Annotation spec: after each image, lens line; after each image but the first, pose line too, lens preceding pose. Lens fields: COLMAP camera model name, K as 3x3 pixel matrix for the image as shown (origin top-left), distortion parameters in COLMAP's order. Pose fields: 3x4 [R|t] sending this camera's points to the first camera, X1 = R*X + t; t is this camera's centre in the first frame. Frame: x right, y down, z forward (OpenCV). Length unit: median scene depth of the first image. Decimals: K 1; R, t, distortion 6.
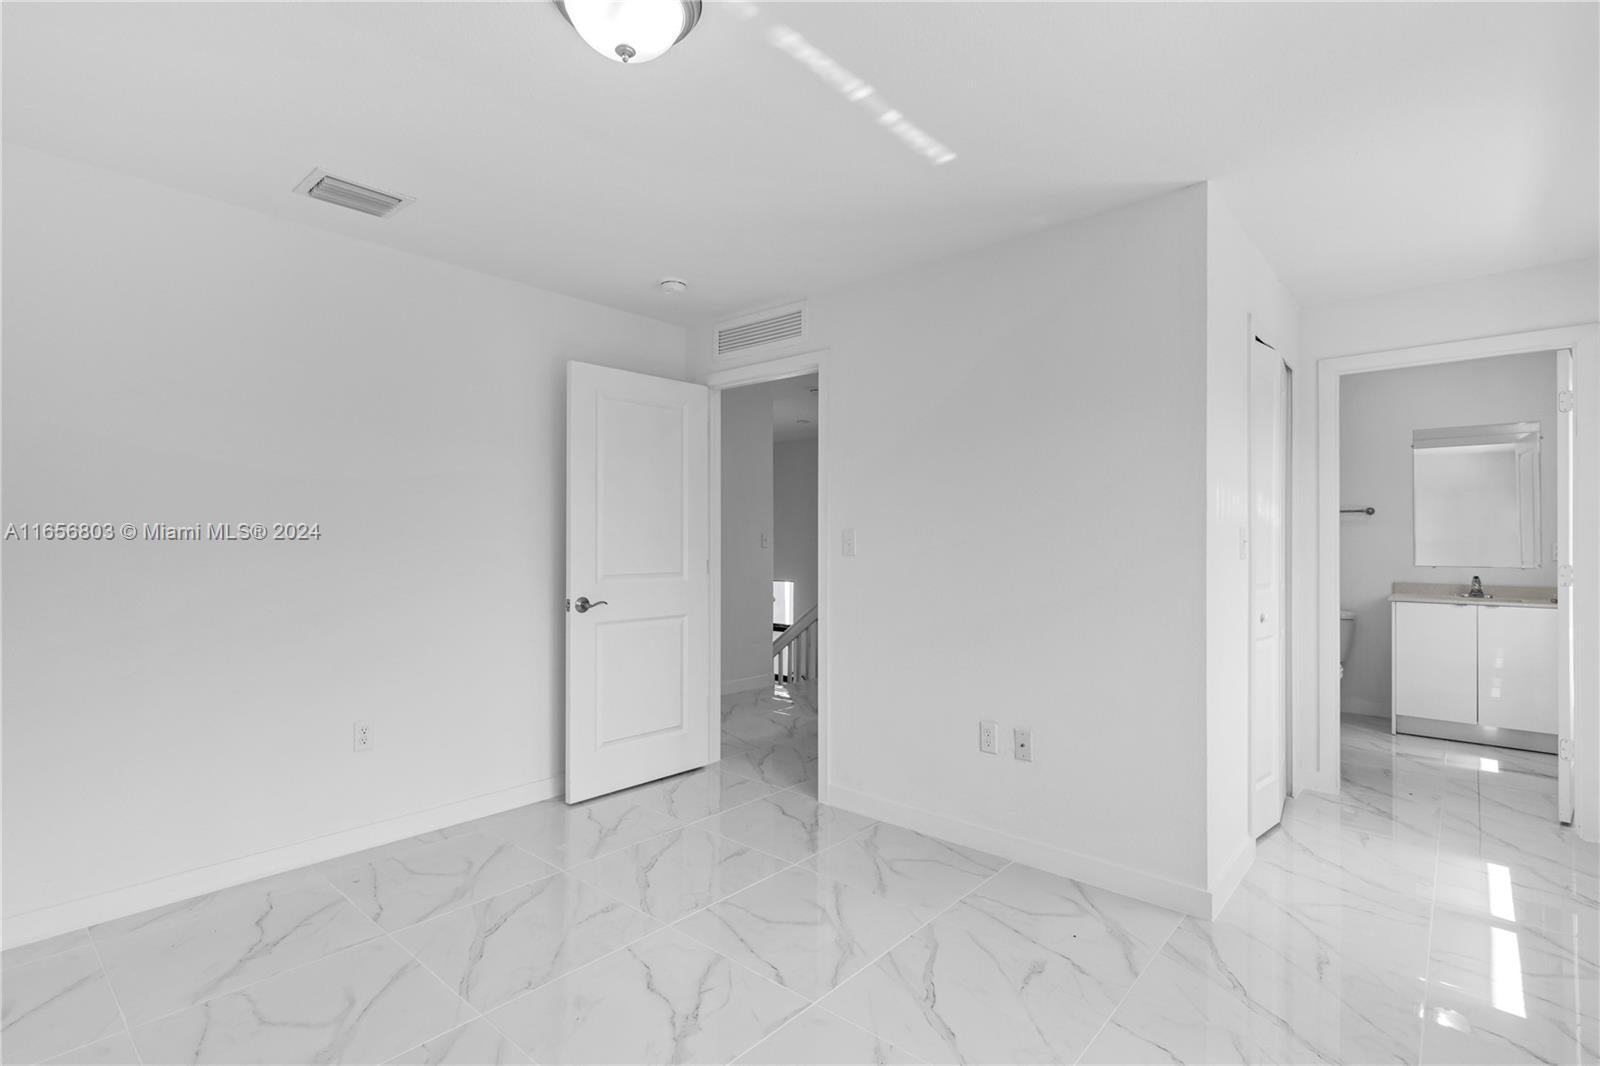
lens RADIAL K [[750.0, 0, 766.7], [0, 750.0, 541.1], [0, 0, 1]] dist [-0.001214, -0.000306]
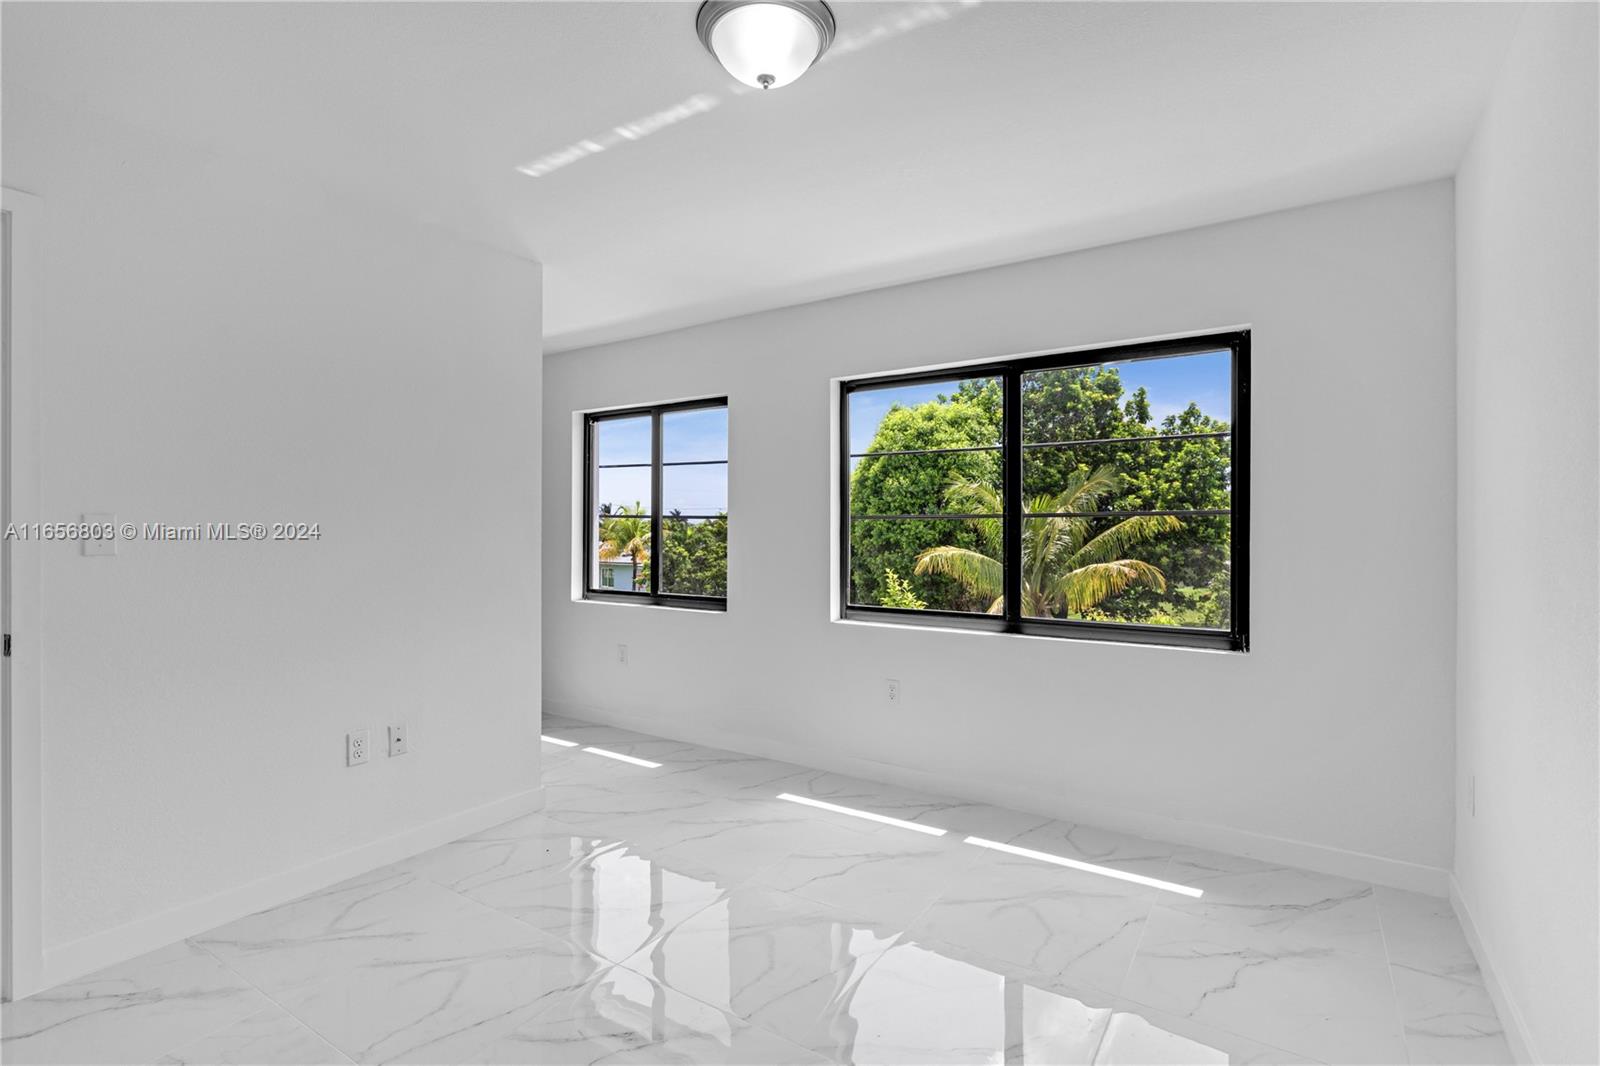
lens RADIAL K [[777.4, 0, 800.0], [0, 777.4, 533.0], [0, 0, 1]] dist [0.000707, -0.001091]
pose [[-0.152128, -0.013976, 0.988262, -0.776826], [0.002020, 0.999894, 0.014452, -0.011351], [-0.988359, 0.004194, -0.152083, 0.668910]]
